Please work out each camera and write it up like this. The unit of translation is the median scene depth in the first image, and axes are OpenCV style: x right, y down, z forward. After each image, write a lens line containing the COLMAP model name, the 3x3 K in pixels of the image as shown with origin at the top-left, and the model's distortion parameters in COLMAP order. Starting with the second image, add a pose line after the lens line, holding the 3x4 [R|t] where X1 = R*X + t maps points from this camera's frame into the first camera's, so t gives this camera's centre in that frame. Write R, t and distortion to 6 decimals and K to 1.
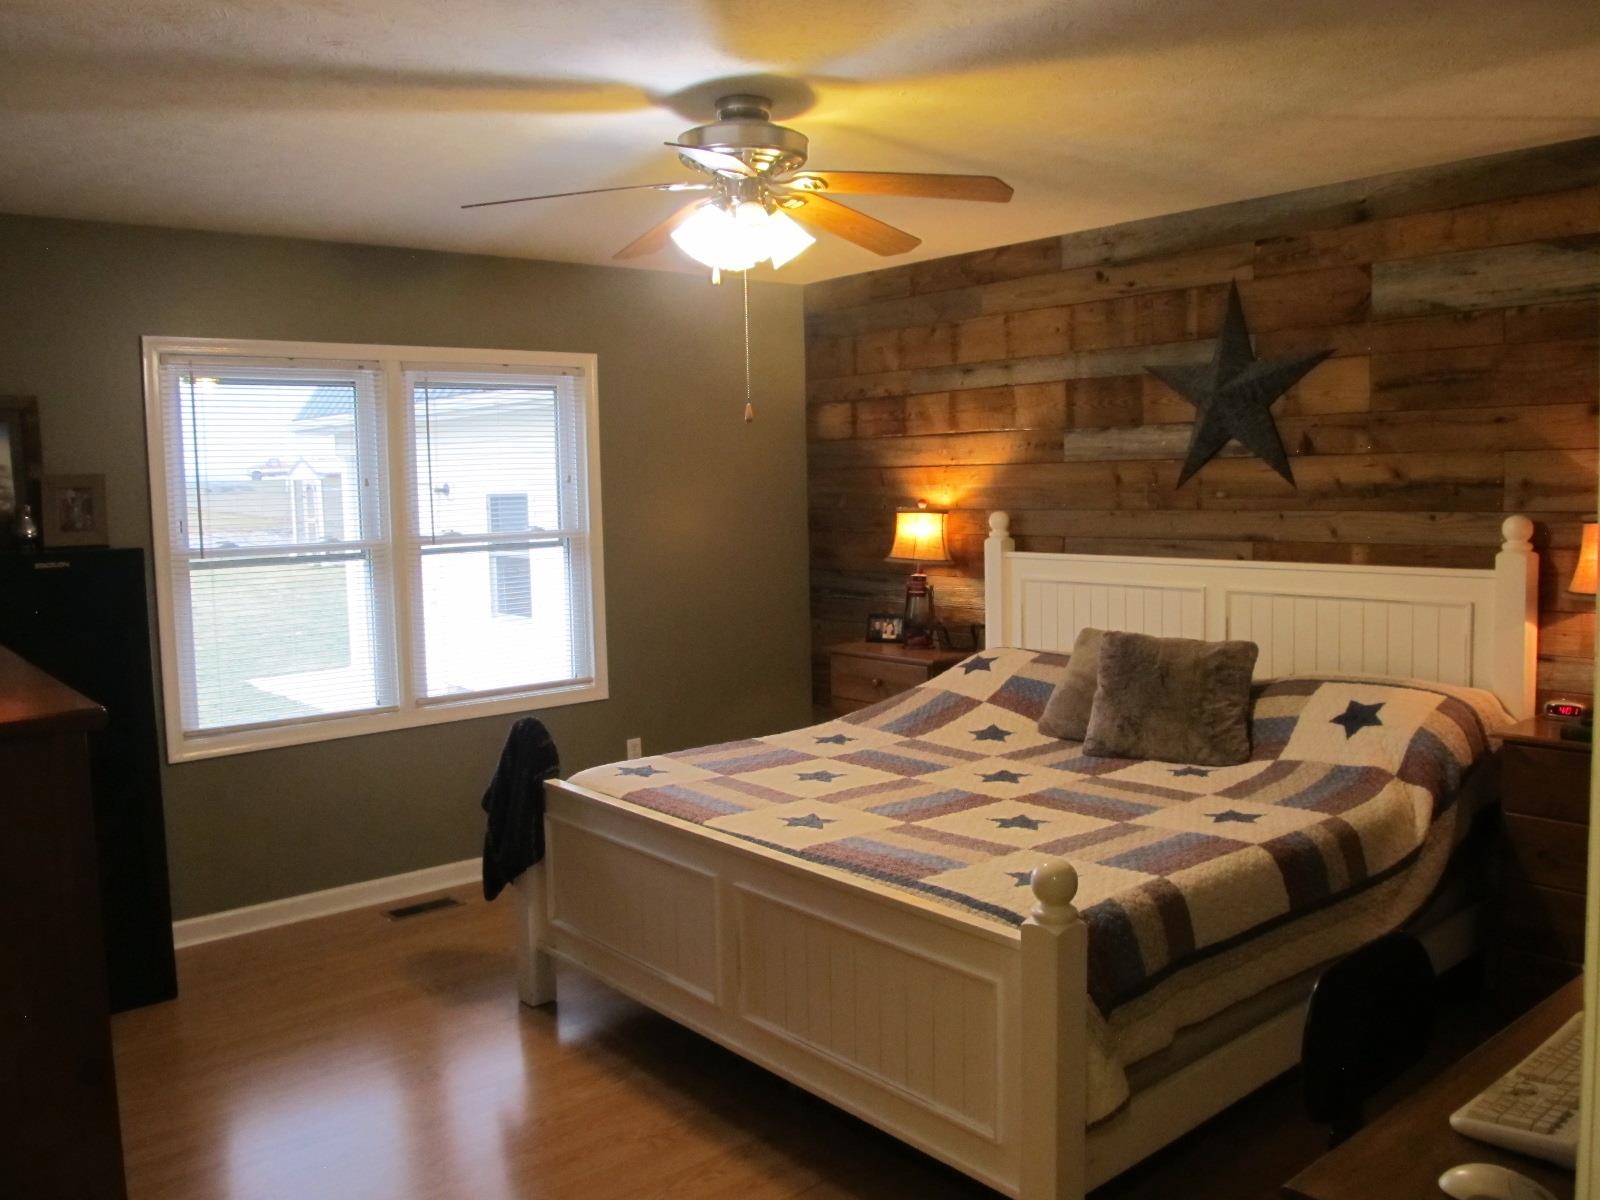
lens RADIAL K [[1324.0, 0, 800.0], [0, 1324.0, 600.0], [0, 0, 1]] dist [-0.064900, 0.033471]
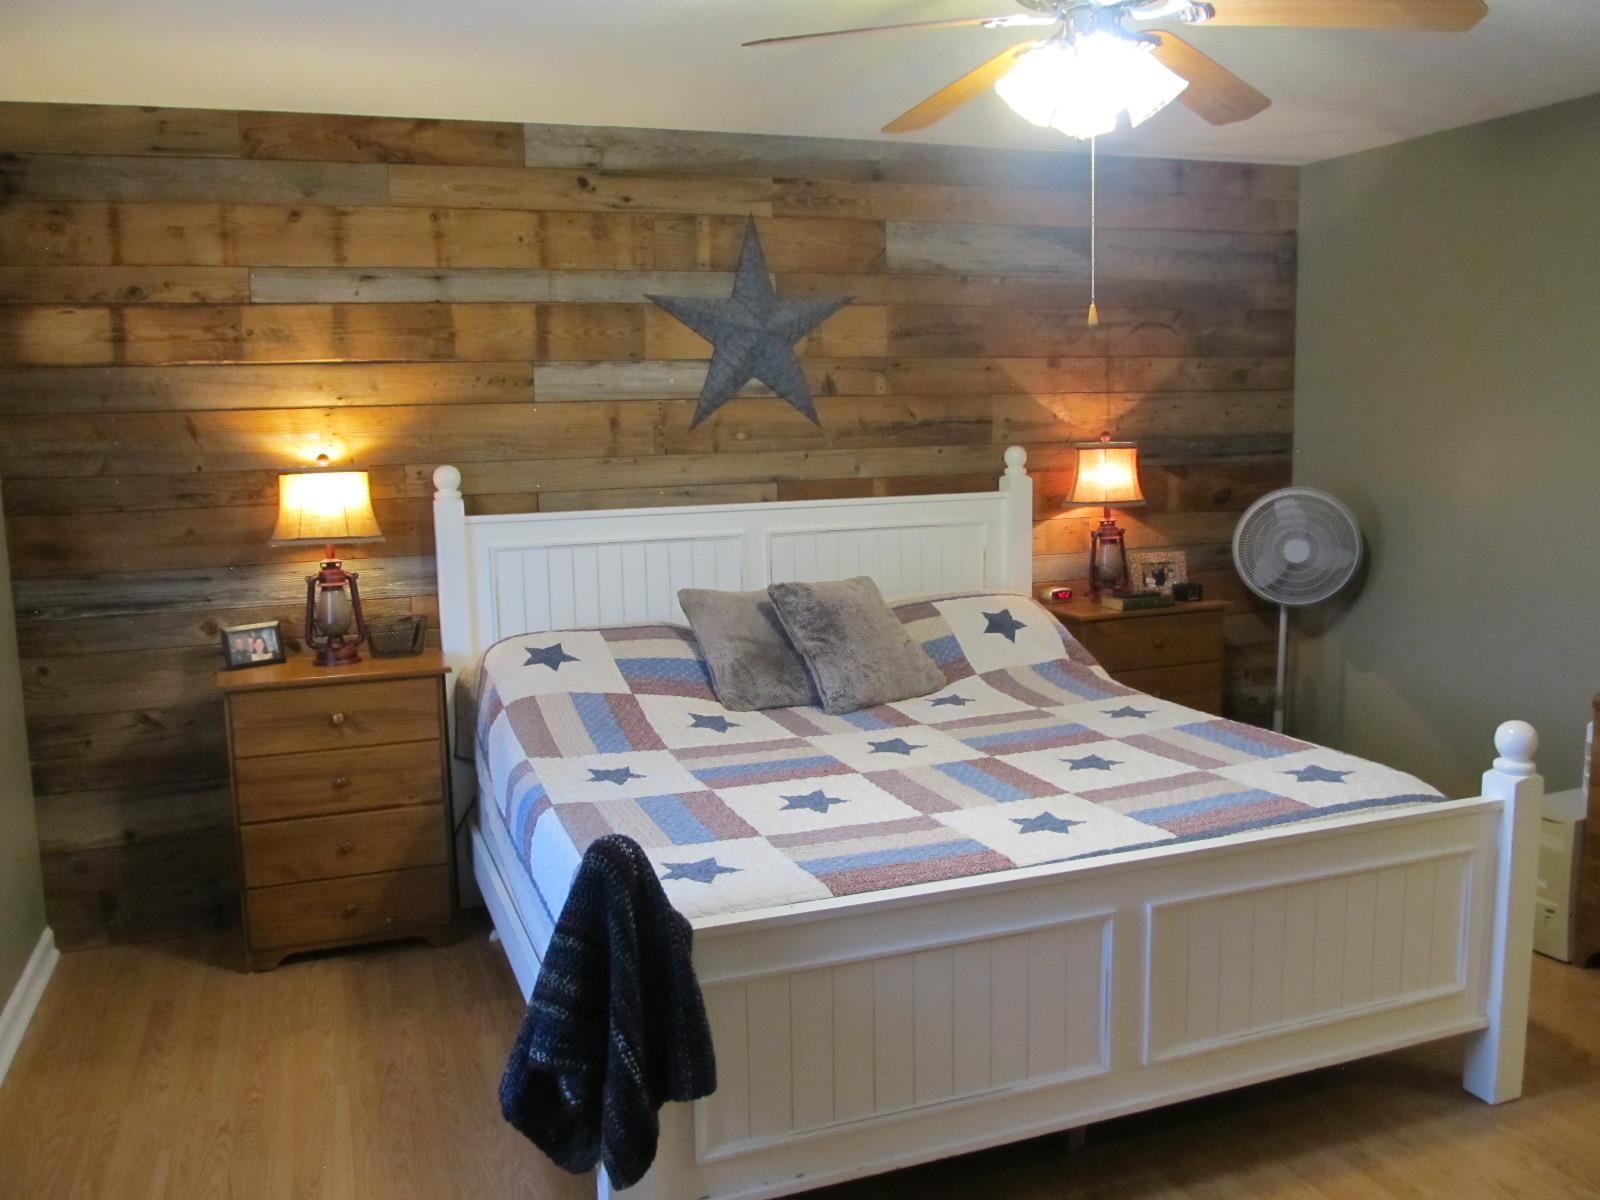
lens RADIAL K [[1324.0, 0, 800.0], [0, 1324.0, 600.0], [0, 0, 1]] dist [-0.064900, 0.033471]
pose [[0.338518, -0.117402, 0.933607, -0.566833], [0.099804, 0.991069, 0.088440, -0.040913], [-0.935652, 0.063240, 0.347212, 0.607224]]
